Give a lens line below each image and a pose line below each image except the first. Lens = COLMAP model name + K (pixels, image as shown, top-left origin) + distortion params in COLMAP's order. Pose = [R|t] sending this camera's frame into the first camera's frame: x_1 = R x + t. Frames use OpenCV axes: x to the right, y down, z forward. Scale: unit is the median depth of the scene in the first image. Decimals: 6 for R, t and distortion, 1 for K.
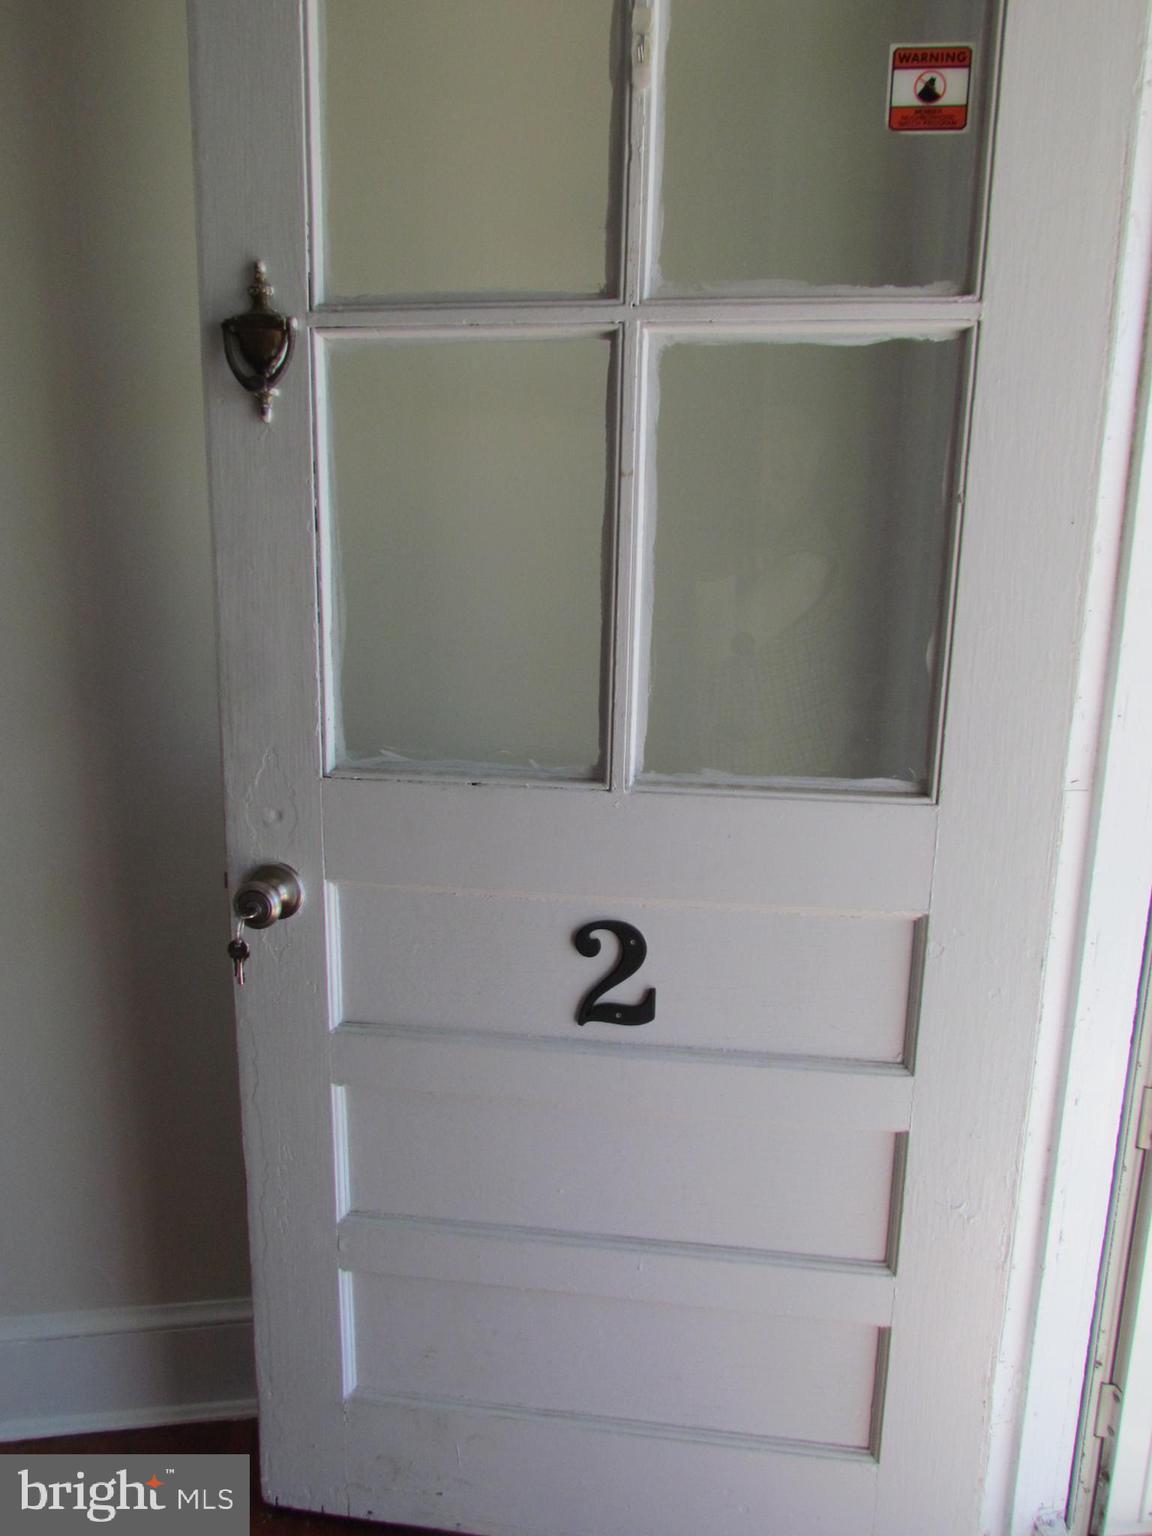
lens RADIAL K [[1095.1, 0, 574.4], [0, 1095.1, 812.7], [0, 0, 1]] dist [-0.008899, -0.005229]
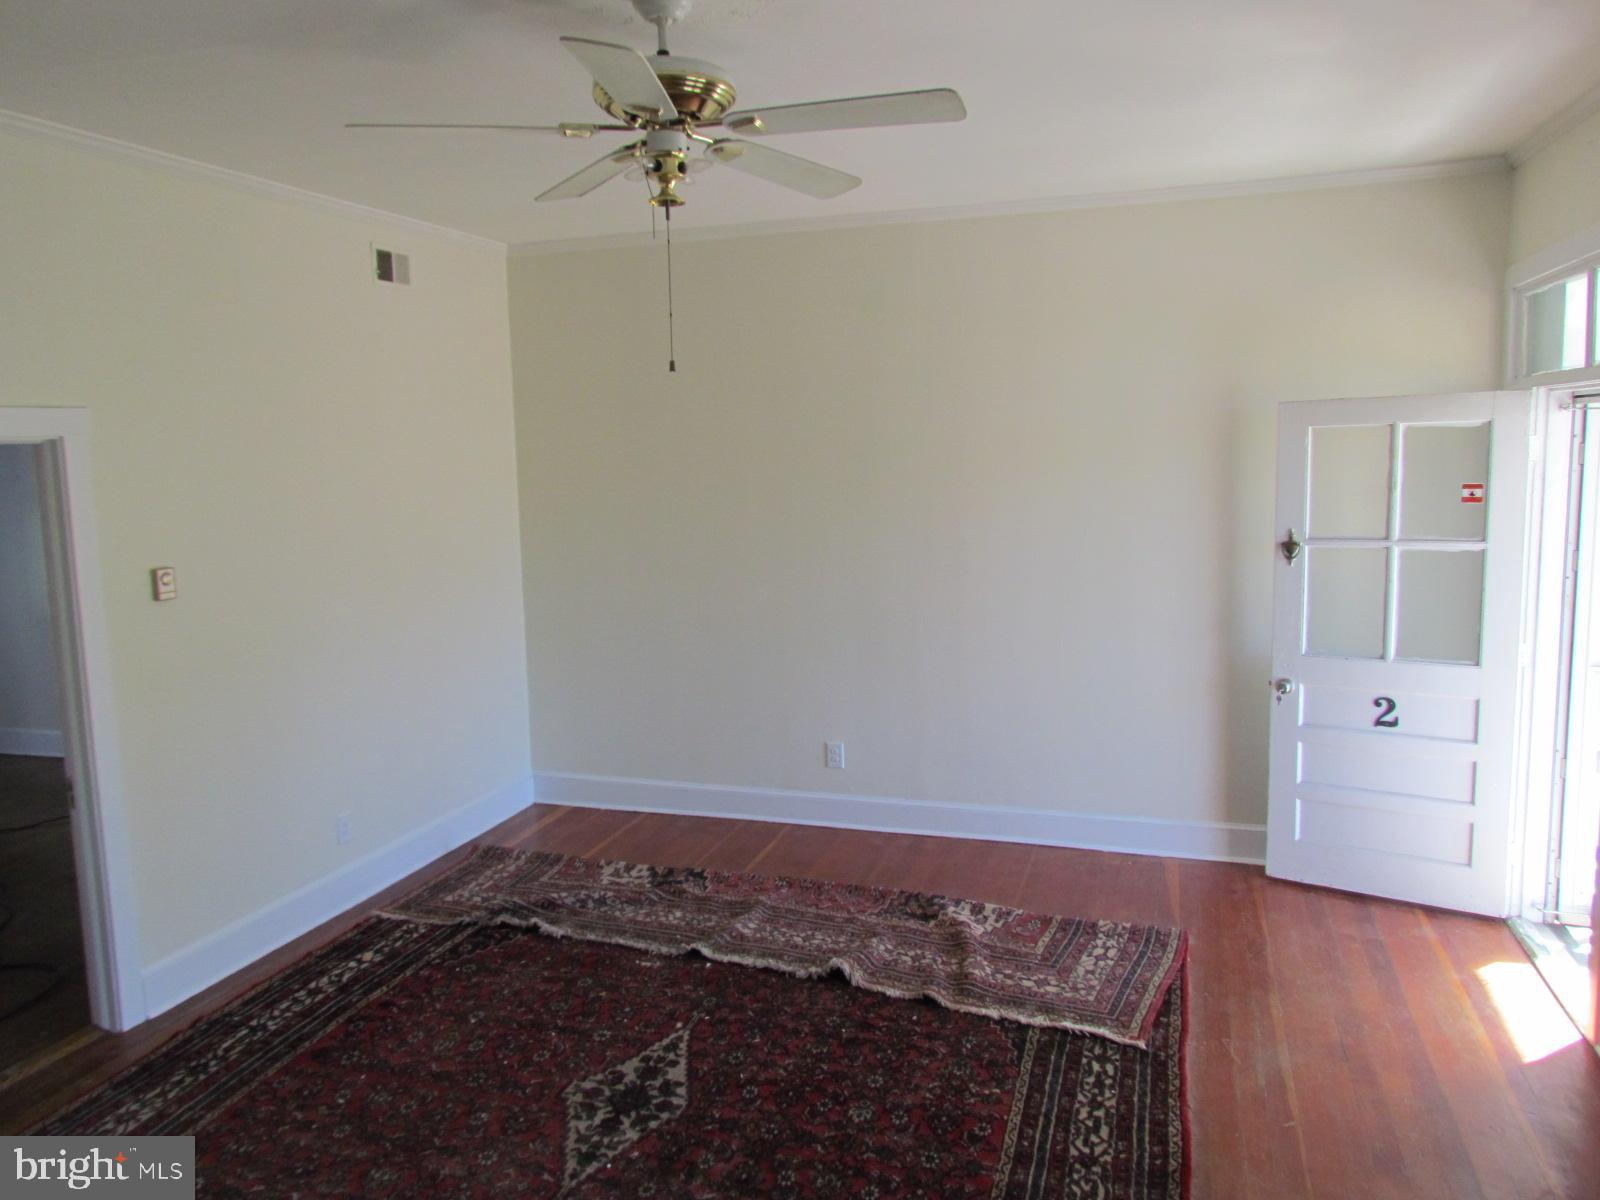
lens RADIAL K [[1128.5, 0, 800.0], [0, 1128.5, 600.0], [0, 0, 1]] dist [-0.072859, 0.046769]
pose [[0.893918, 0.012835, -0.448047, -0.058098], [-0.052185, 0.995772, -0.075591, 0.157392], [0.445183, 0.090954, 0.890808, -3.220202]]
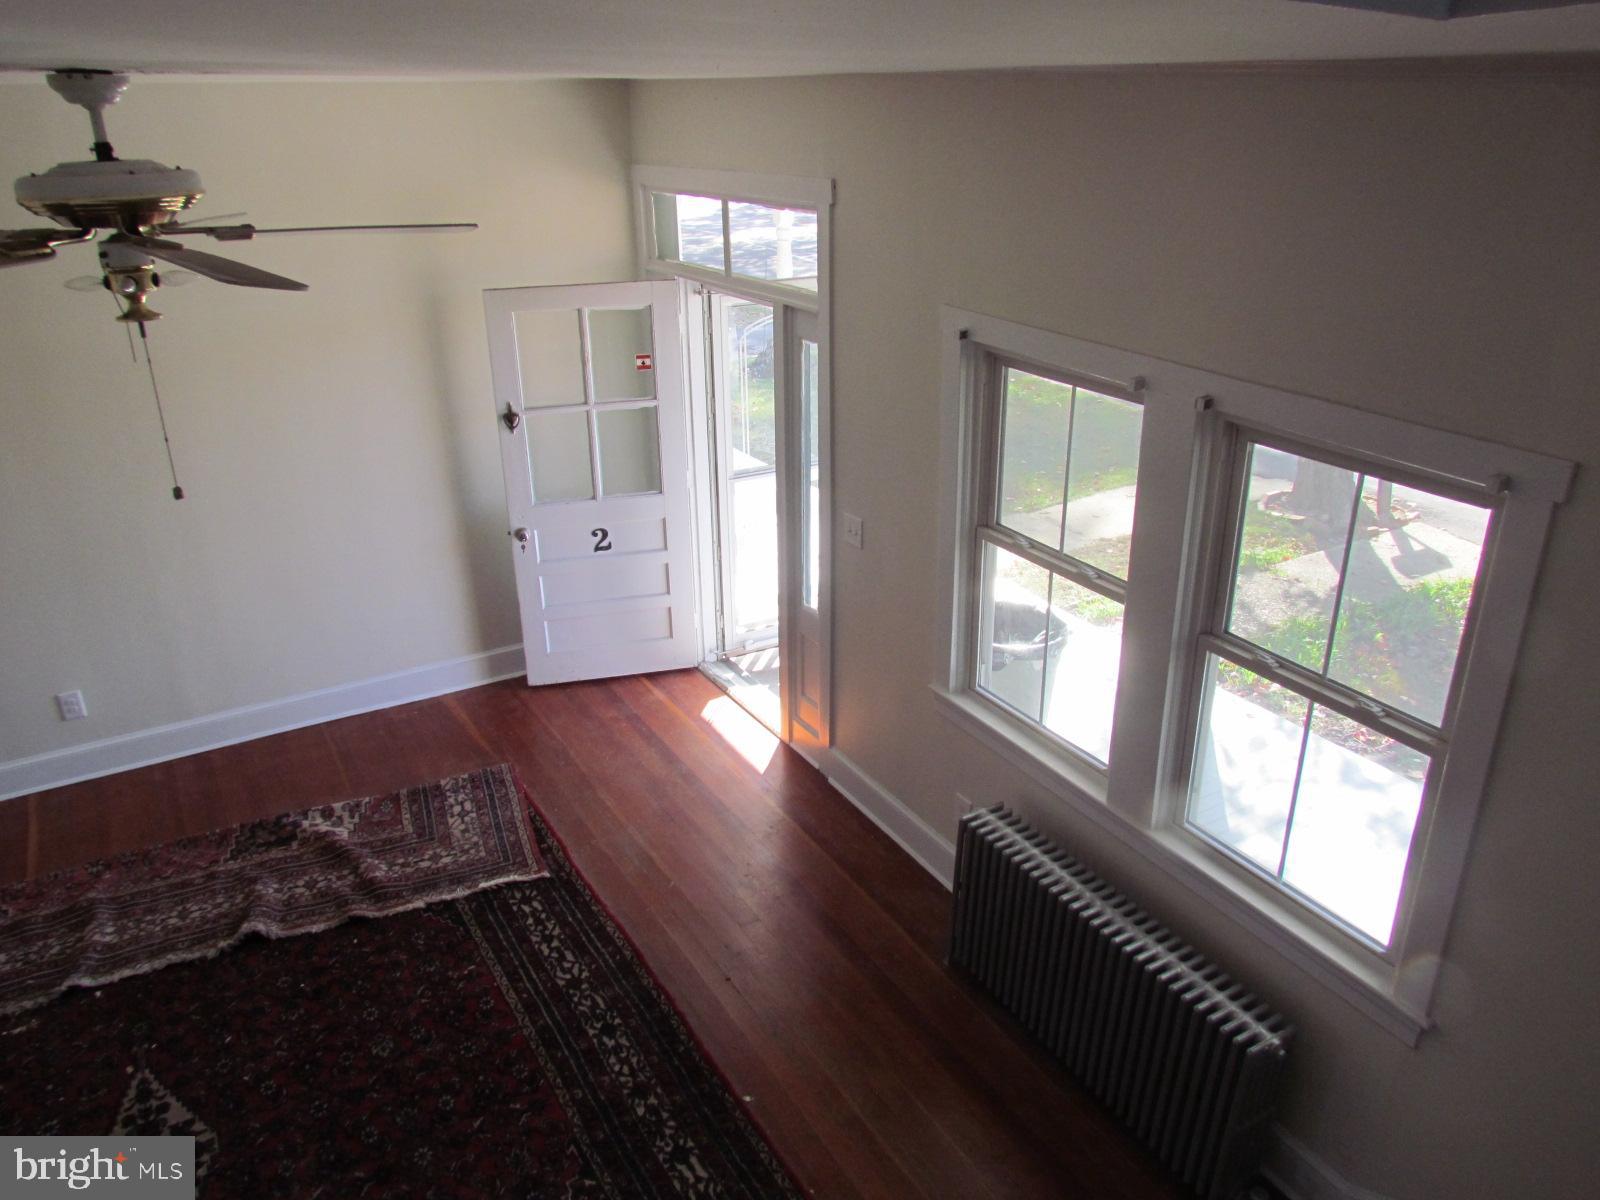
lens RADIAL K [[1123.4, 0, 805.2], [0, 1123.4, 592.4], [0, 0, 1]] dist [-0.013961, -0.000089]
pose [[0.916518, -0.176927, 0.358737, -0.917376], [0.108037, 0.973018, 0.203871, -0.509355], [-0.385128, -0.148094, 0.910903, -3.677638]]
